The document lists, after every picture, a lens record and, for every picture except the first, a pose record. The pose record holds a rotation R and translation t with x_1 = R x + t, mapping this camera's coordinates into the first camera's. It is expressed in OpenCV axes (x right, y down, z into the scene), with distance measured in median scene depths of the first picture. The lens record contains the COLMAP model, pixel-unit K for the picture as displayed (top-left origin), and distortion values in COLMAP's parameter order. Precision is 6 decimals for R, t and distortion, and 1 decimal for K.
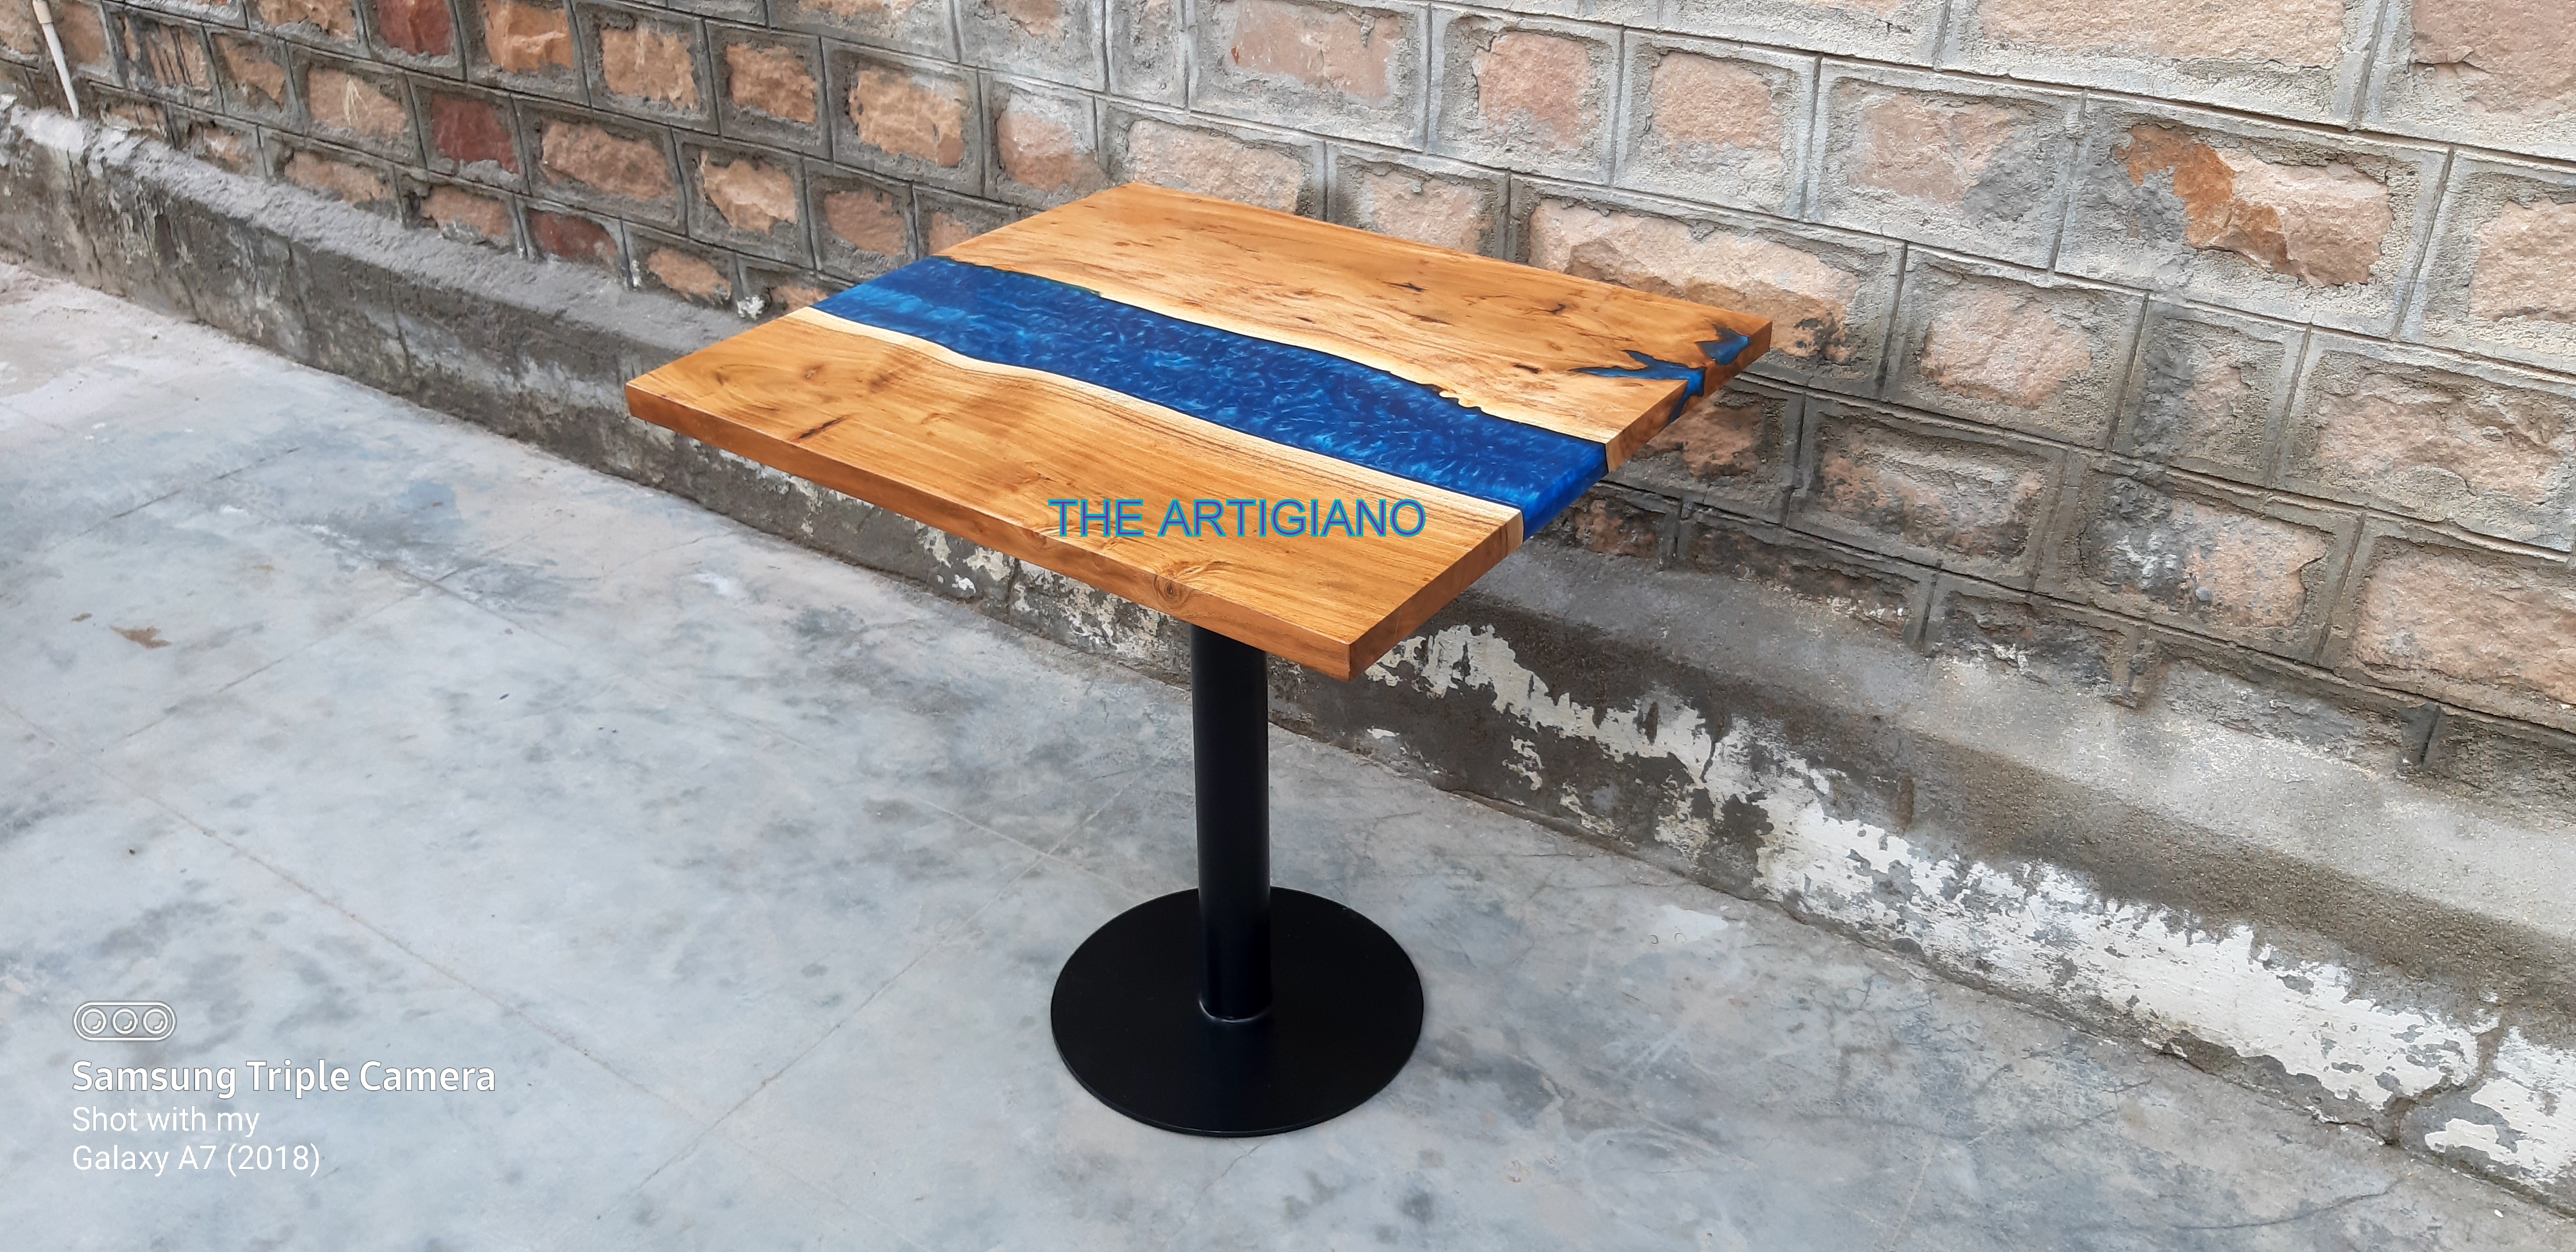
lens RADIAL K [[2044.5, 0, 1294.1], [0, 2044.5, 647.8], [0, 0, 1]] dist [0.060600, -0.133925]
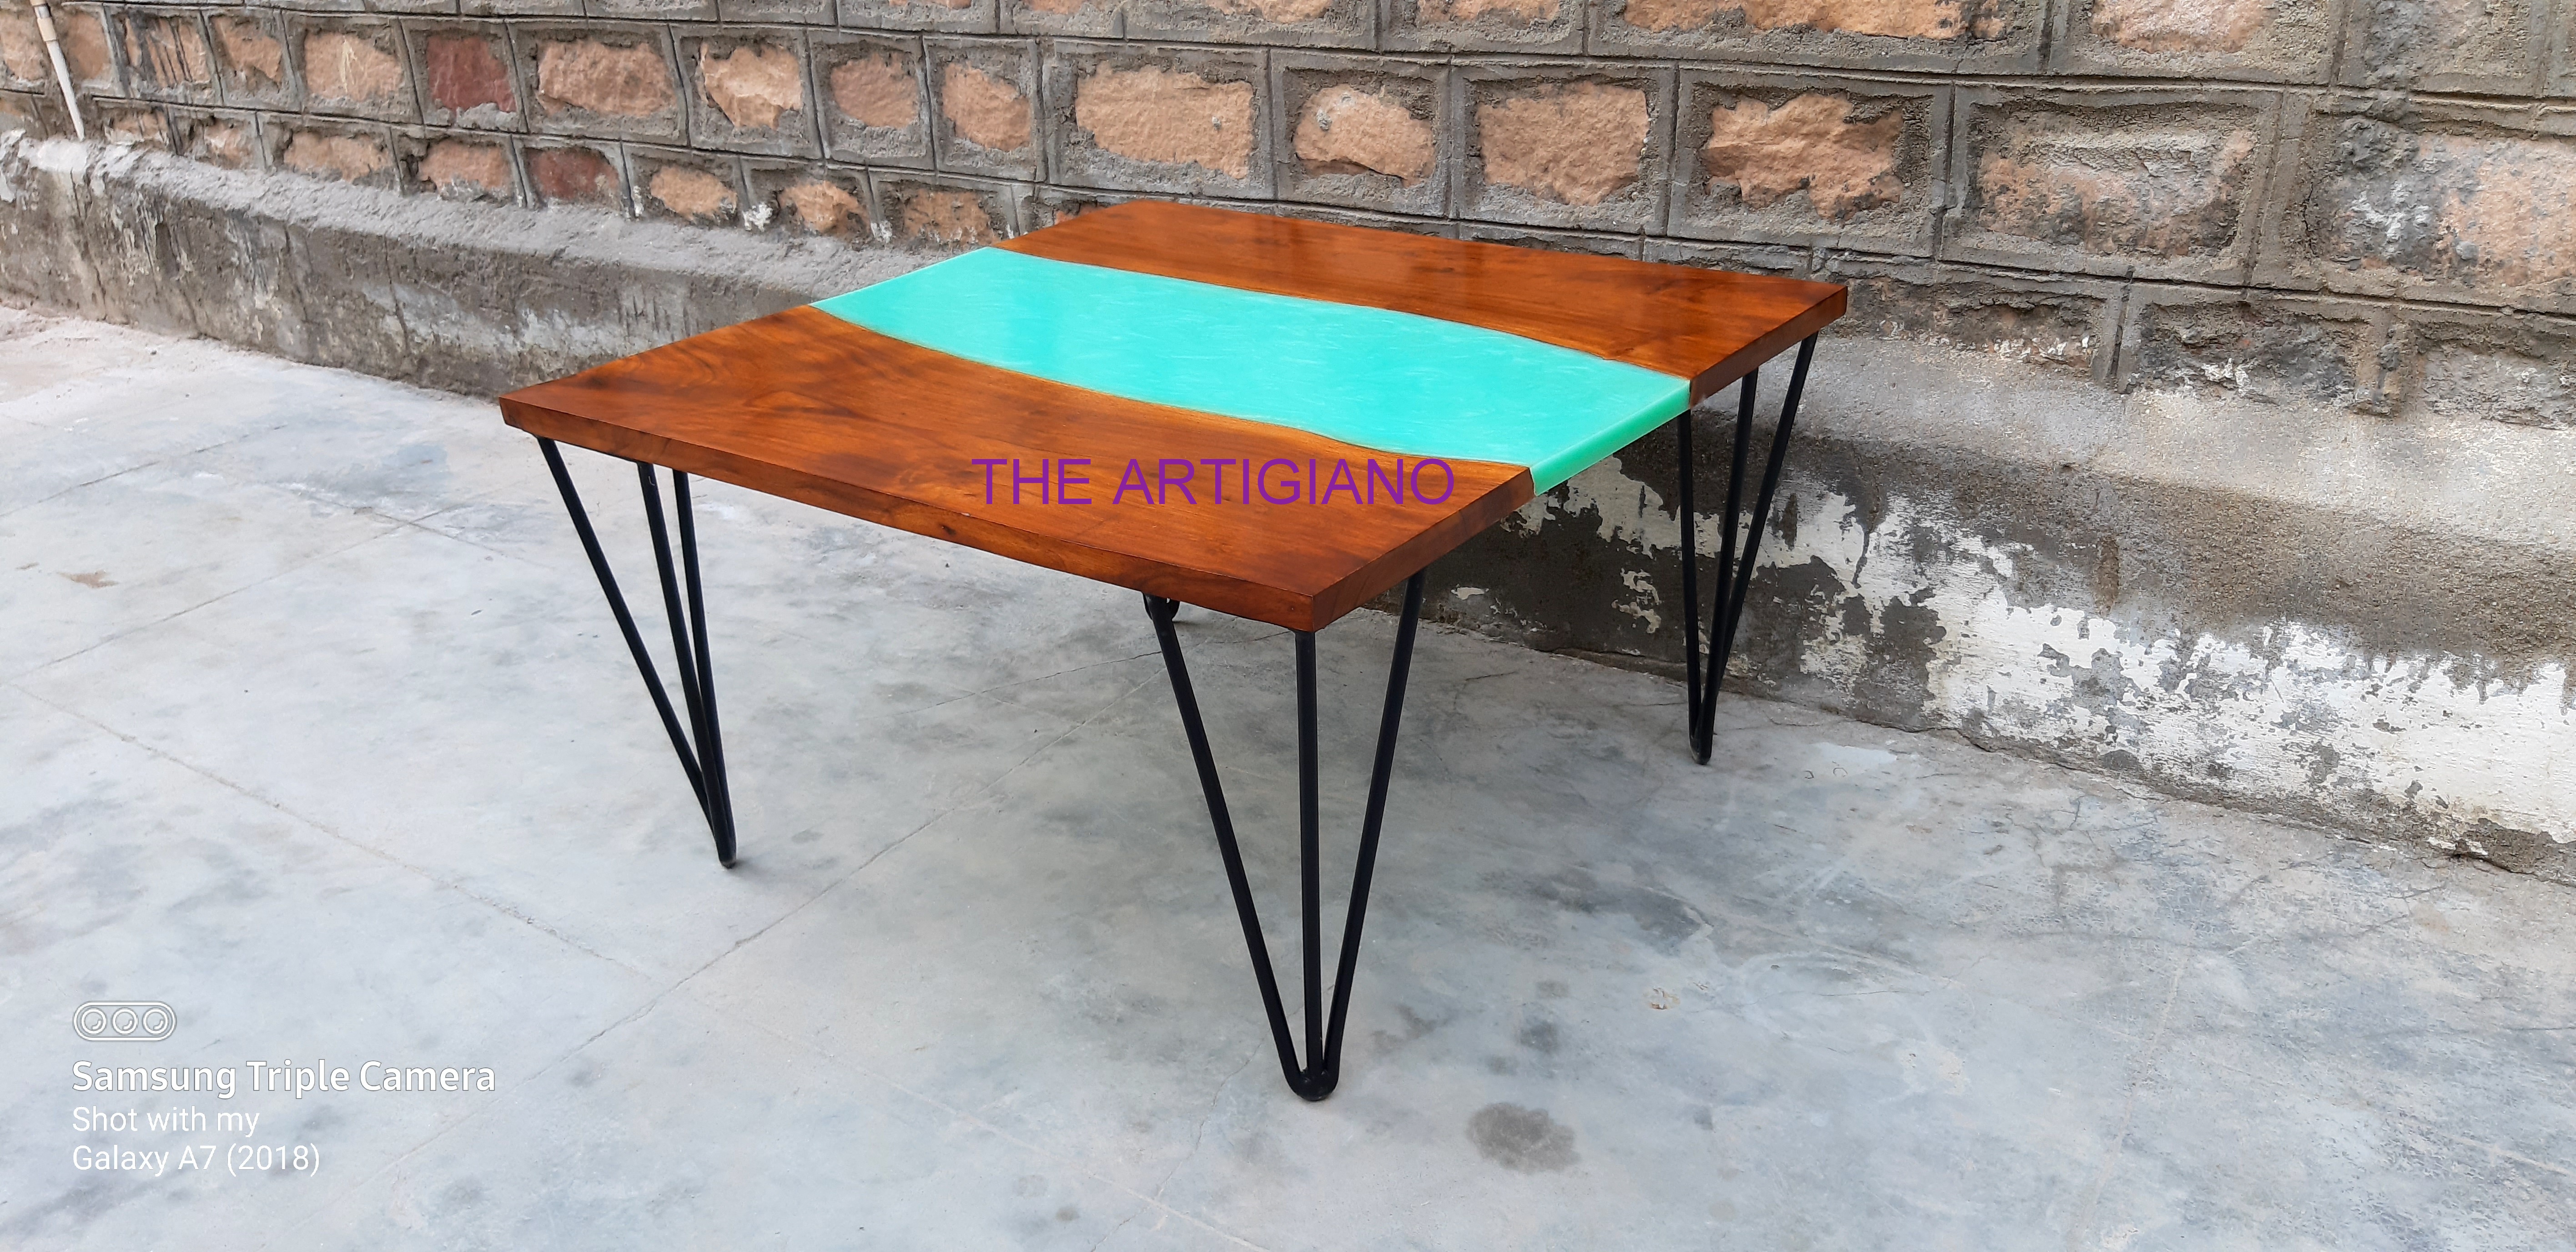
lens RADIAL K [[2044.5, 0, 1294.1], [0, 2044.5, 647.8], [0, 0, 1]] dist [0.060600, -0.133925]
pose [[0.998453, -0.040475, -0.038126, 0.001404], [0.036317, 0.993907, -0.104070, 0.177193], [0.042106, 0.102524, 0.993839, 0.165663]]
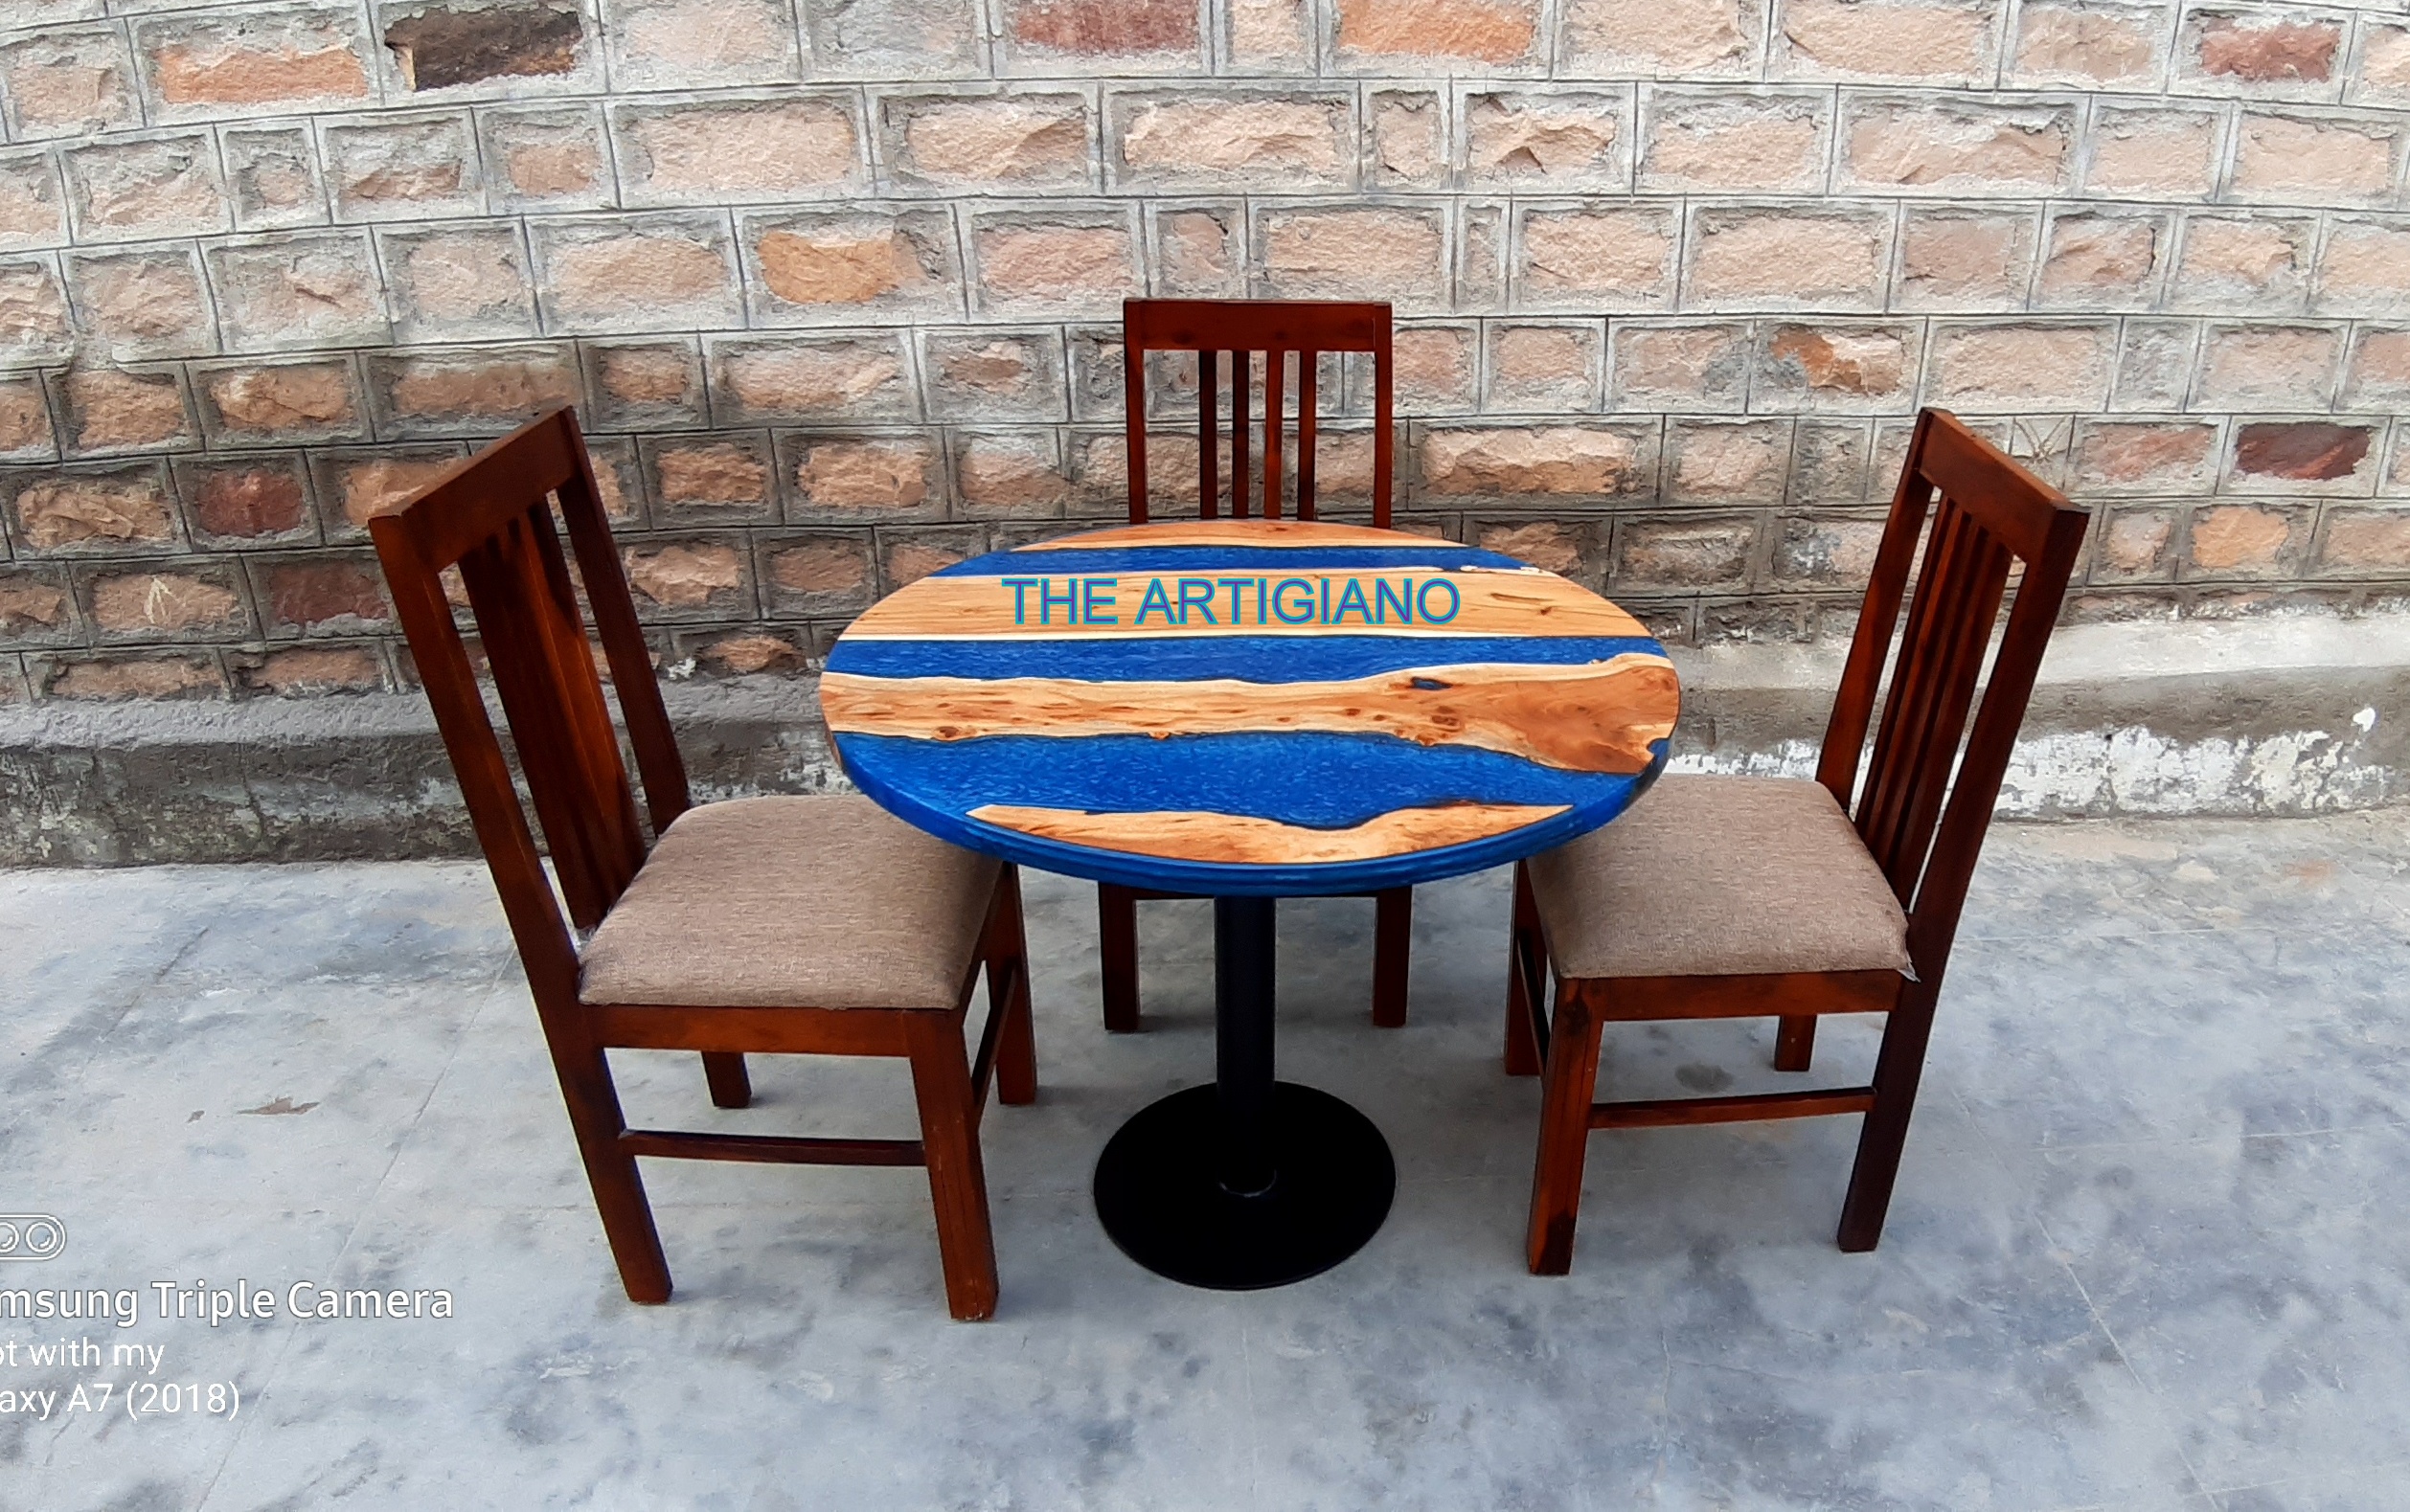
lens RADIAL K [[1622.6, 0, 1422.5], [0, 1622.6, 752.6], [0, 0, 1]] dist [-0.042110, -0.083183]
pose [[0.769516, -0.274609, 0.576572, -0.662545], [0.306654, 0.950823, 0.043584, -0.042324], [-0.560186, 0.143269, 0.815883, 0.031886]]
